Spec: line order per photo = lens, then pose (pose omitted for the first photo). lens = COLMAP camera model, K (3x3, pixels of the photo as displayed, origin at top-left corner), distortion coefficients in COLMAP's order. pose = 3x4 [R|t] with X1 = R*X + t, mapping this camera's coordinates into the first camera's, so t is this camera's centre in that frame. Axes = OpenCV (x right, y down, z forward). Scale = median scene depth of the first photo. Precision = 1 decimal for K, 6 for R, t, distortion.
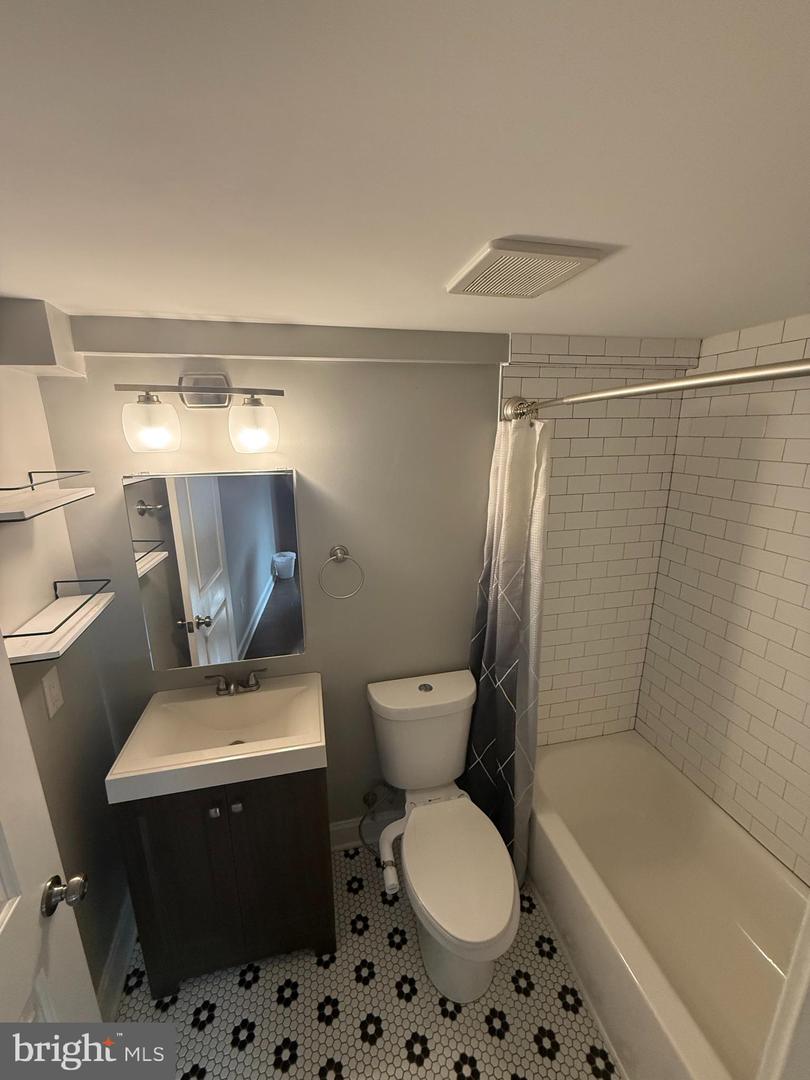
lens RADIAL K [[429.5, 0, 405.0], [0, 429.5, 540.0], [0, 0, 1]] dist [-0.001703, 0.000275]
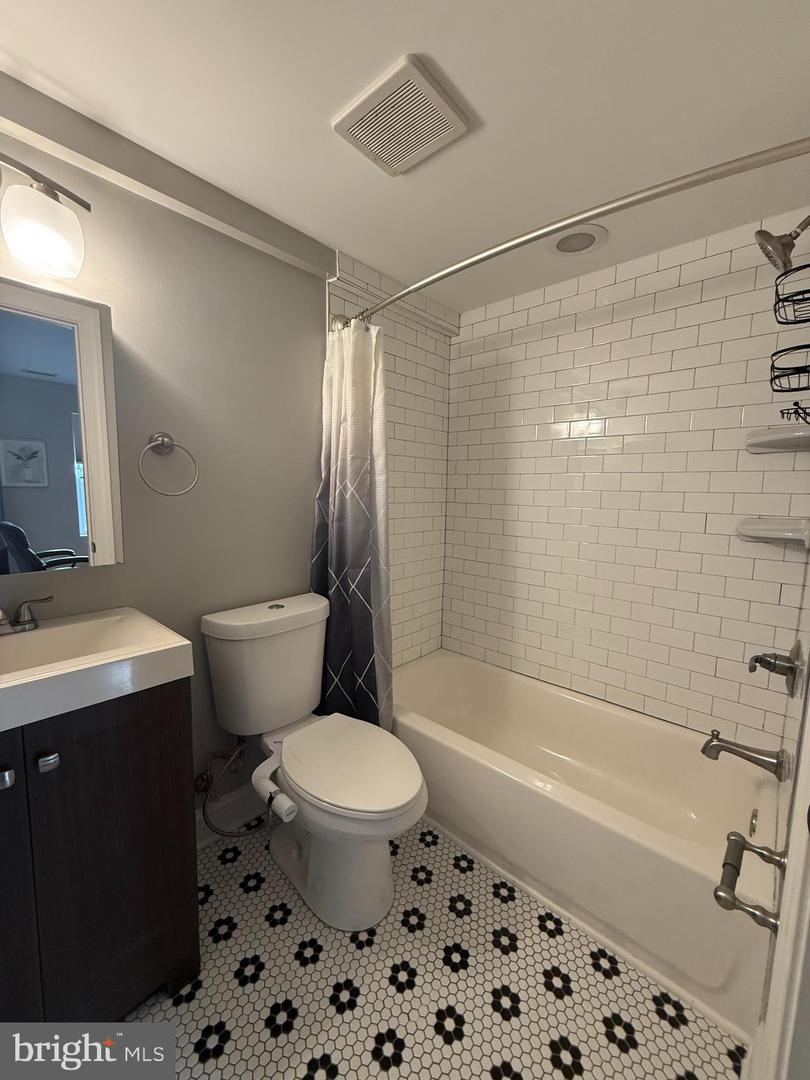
lens RADIAL K [[433.1, 0, 405.0], [0, 433.1, 540.0], [0, 0, 1]] dist [0.008455, 0.000120]
pose [[0.815417, -0.041541, 0.577382, -0.271618], [0.117458, 0.988547, -0.094760, 0.357554], [-0.566833, 0.145087, 0.810957, 0.115111]]
